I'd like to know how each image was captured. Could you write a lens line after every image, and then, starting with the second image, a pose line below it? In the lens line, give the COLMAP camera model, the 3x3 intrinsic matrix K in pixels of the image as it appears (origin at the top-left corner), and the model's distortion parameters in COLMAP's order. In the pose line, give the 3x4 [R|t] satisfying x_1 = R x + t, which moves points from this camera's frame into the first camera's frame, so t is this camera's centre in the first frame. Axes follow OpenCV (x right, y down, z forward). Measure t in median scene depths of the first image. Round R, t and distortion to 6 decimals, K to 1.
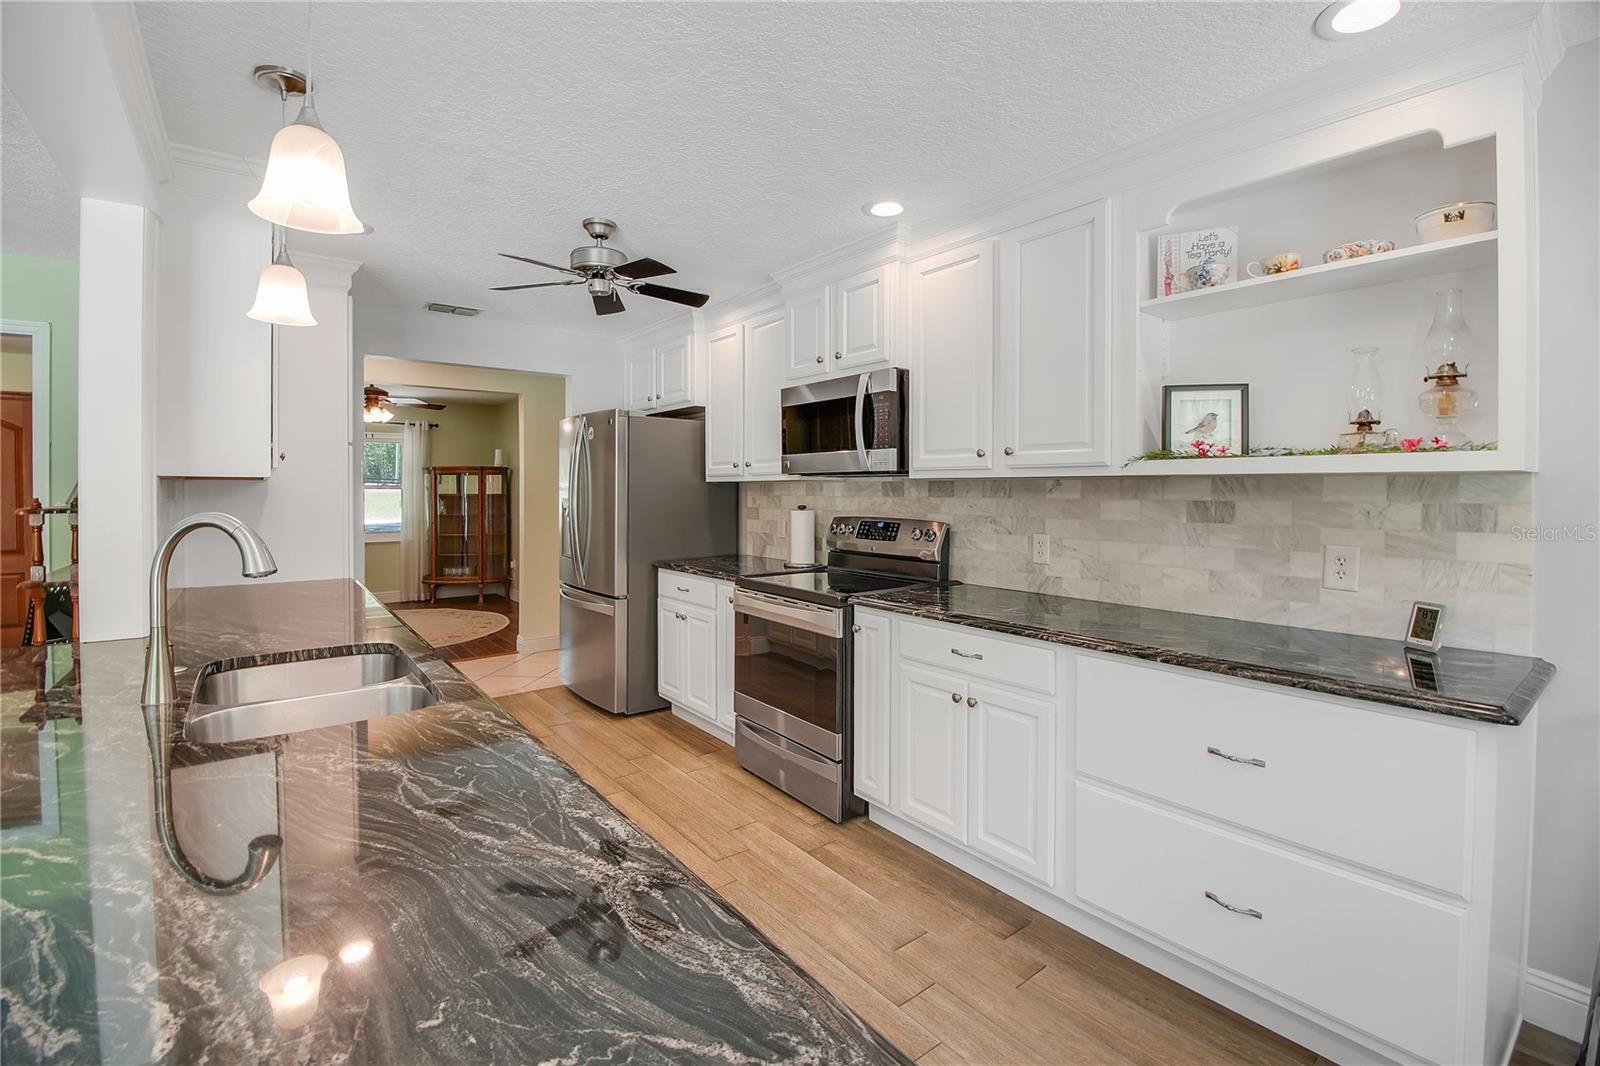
lens RADIAL K [[688.8, 0, 782.5], [0, 688.8, 498.9], [0, 0, 1]] dist [-0.008028, -0.000348]
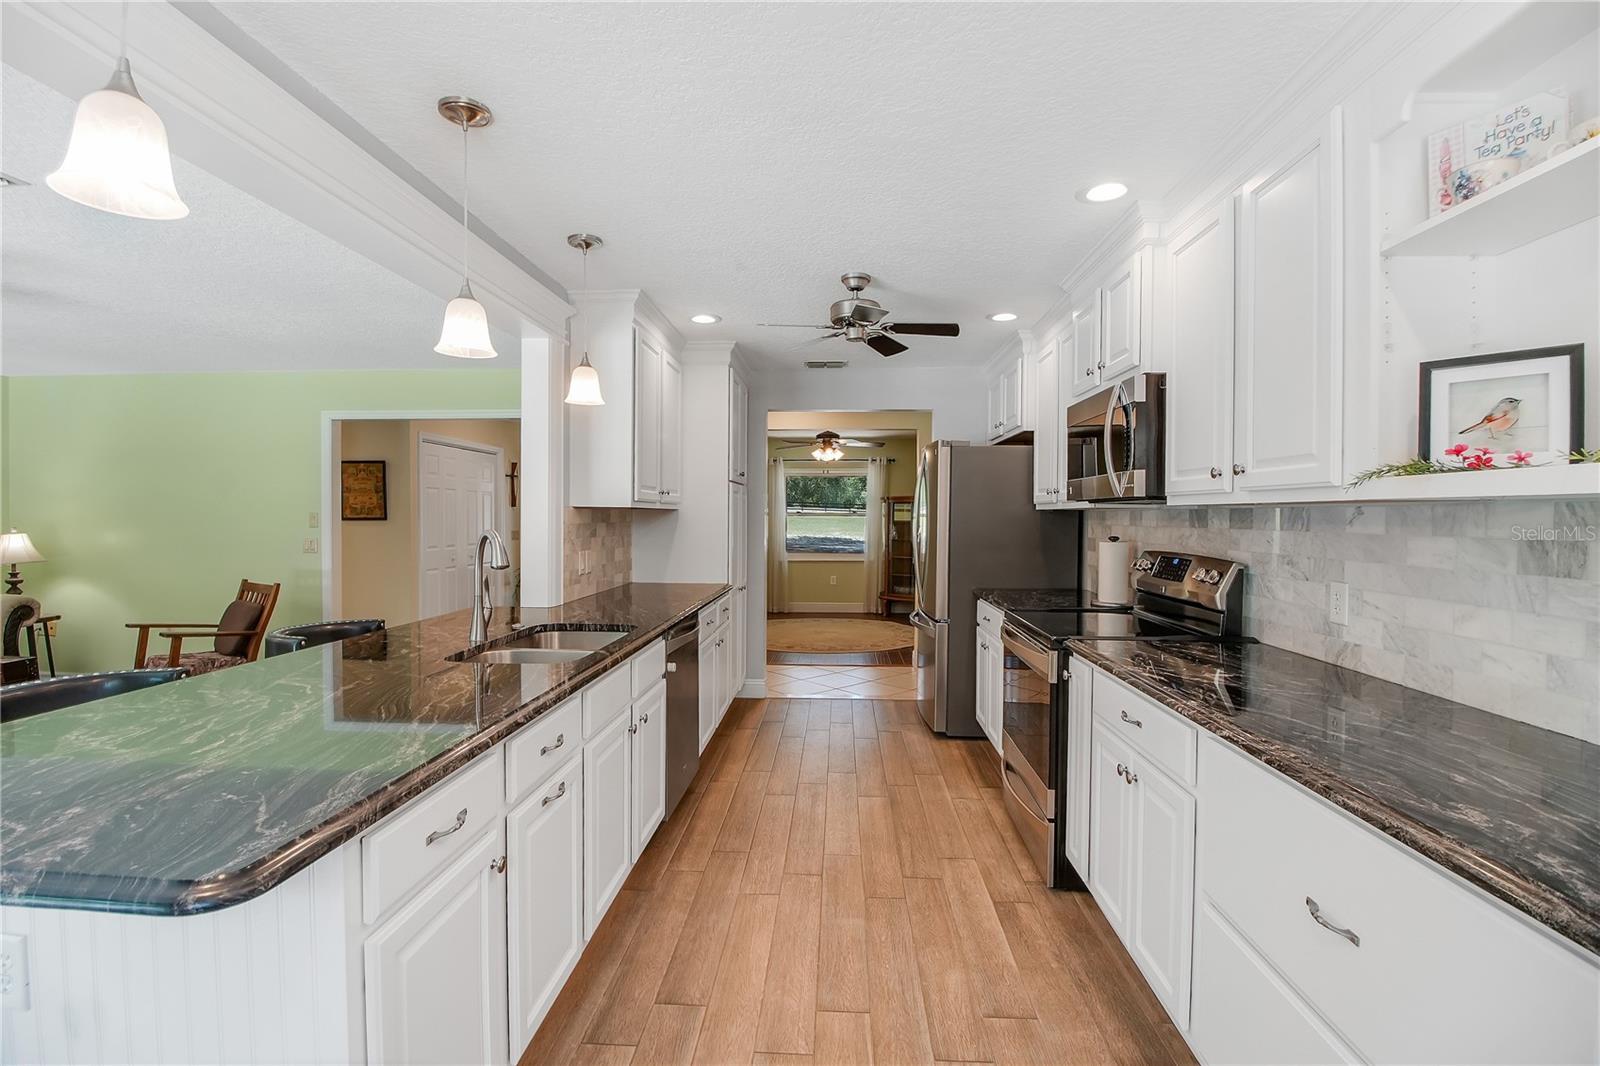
lens RADIAL K [[693.5, 0, 801.2], [0, 693.5, 527.7], [0, 0, 1]] dist [0.000792, -0.010342]
pose [[0.769717, 0.015102, -0.638206, 0.389229], [-0.014569, 0.999875, 0.006088, -0.001911], [0.638218, 0.004612, 0.769842, 0.085997]]
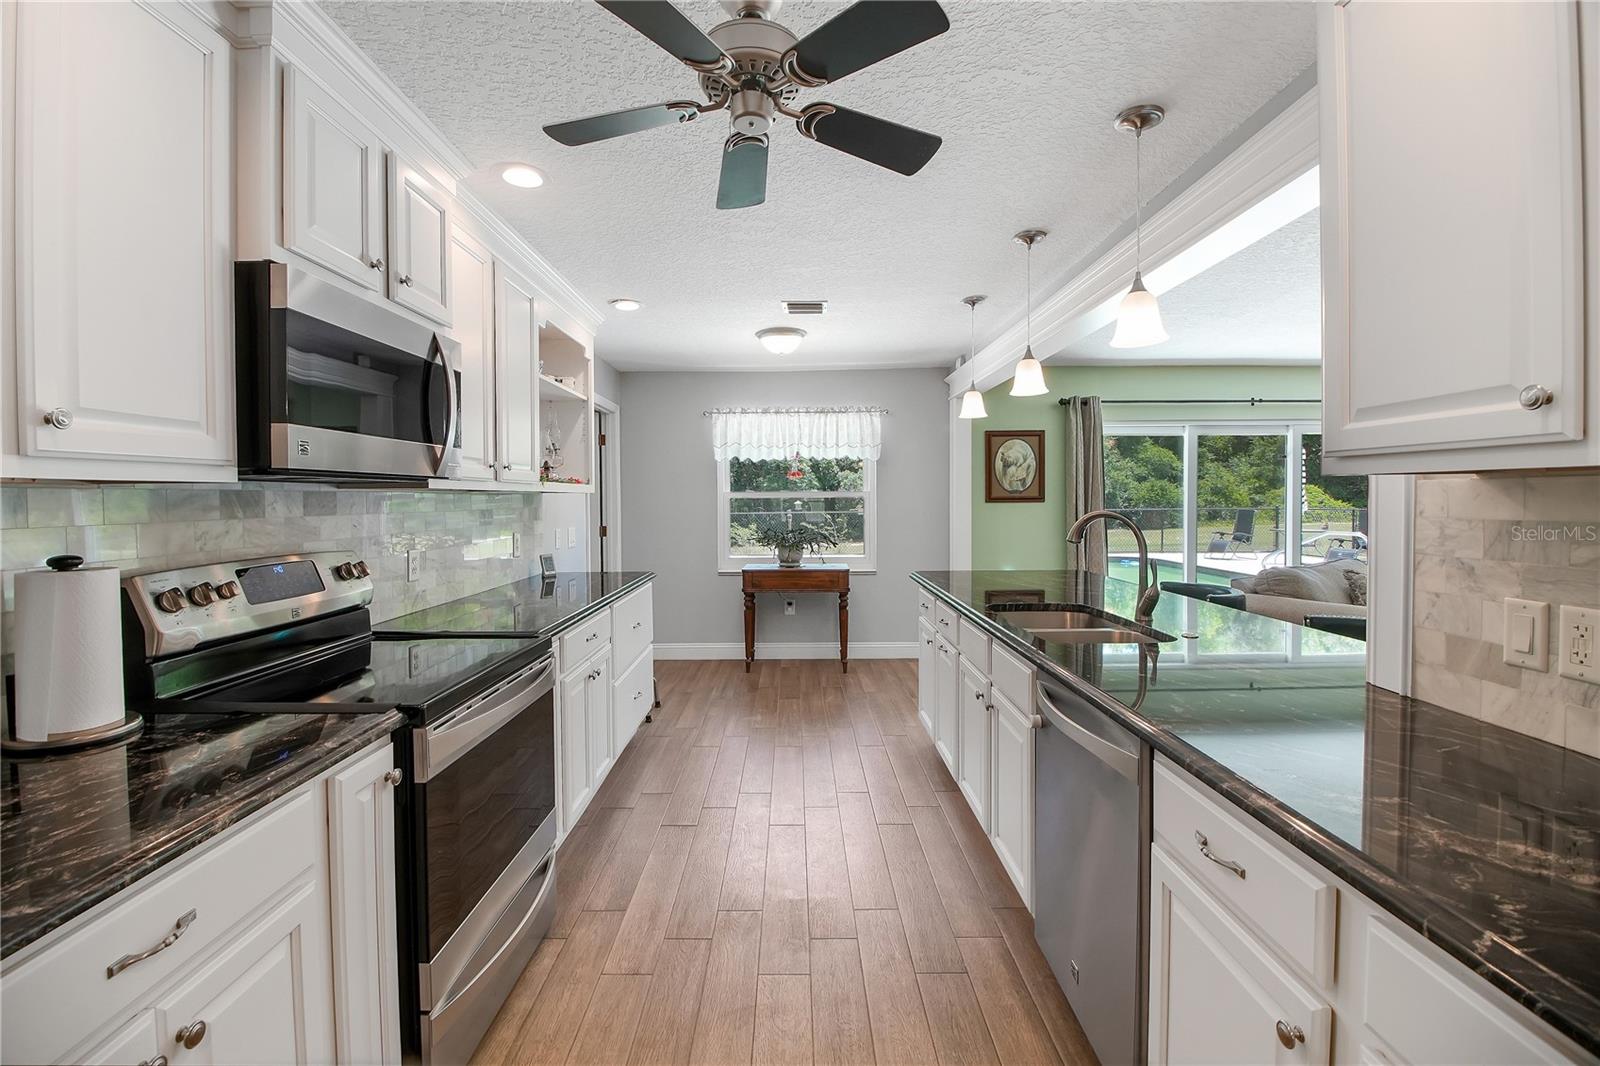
lens RADIAL K [[766.1, 0, 804.5], [0, 766.1, 516.3], [0, 0, 1]] dist [-0.002564, -0.000306]
pose [[-0.813686, -0.008778, 0.581239, -0.653528], [0.015801, 0.999183, 0.037209, -0.024780], [-0.581091, 0.039461, -0.812882, 1.488853]]
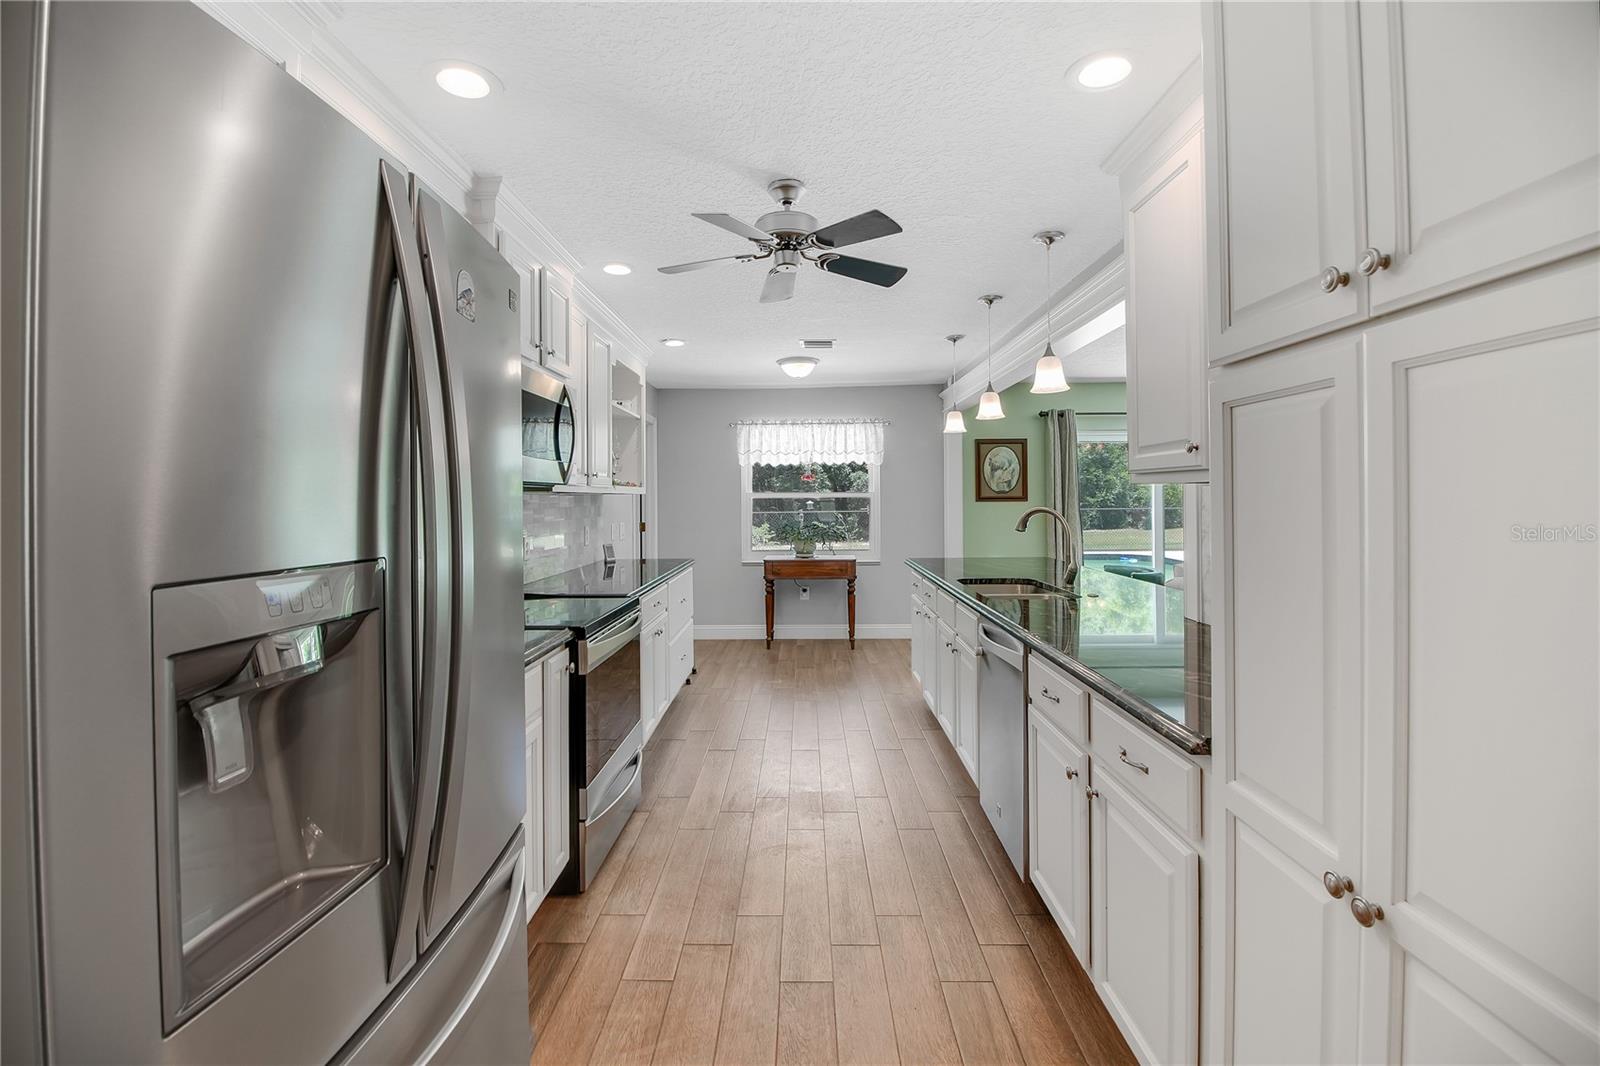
lens RADIAL K [[766.1, 0, 804.5], [0, 766.1, 516.3], [0, 0, 1]] dist [-0.002564, -0.000306]
pose [[-0.804942, -0.007690, 0.593303, -0.844259], [0.017600, 0.999167, 0.036828, -0.029108], [-0.593092, 0.040087, -0.804136, 1.764161]]
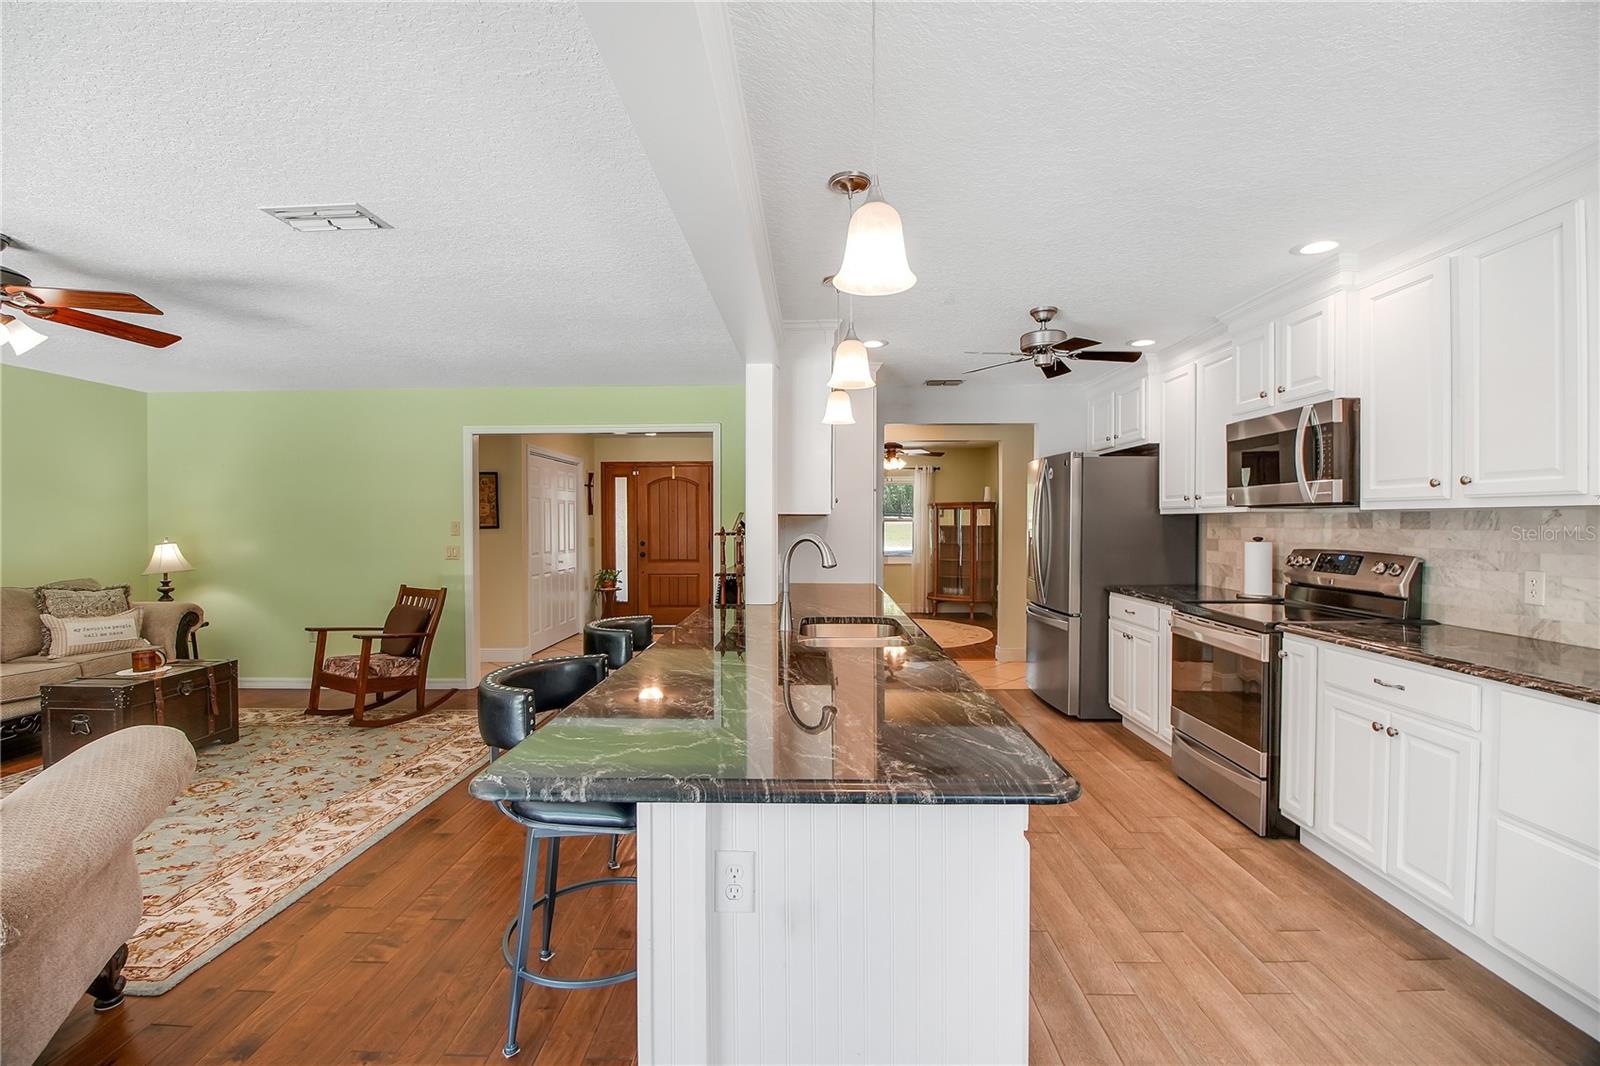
lens RADIAL K [[677.1, 0, 812.3], [0, 677.1, 530.5], [0, 0, 1]] dist [-0.002027, -0.009456]
pose [[0.790333, 0.006402, -0.612644, 0.160594], [-0.006841, 0.999975, 0.001625, 0.003601], [0.612639, 0.002907, 0.790357, -0.235802]]
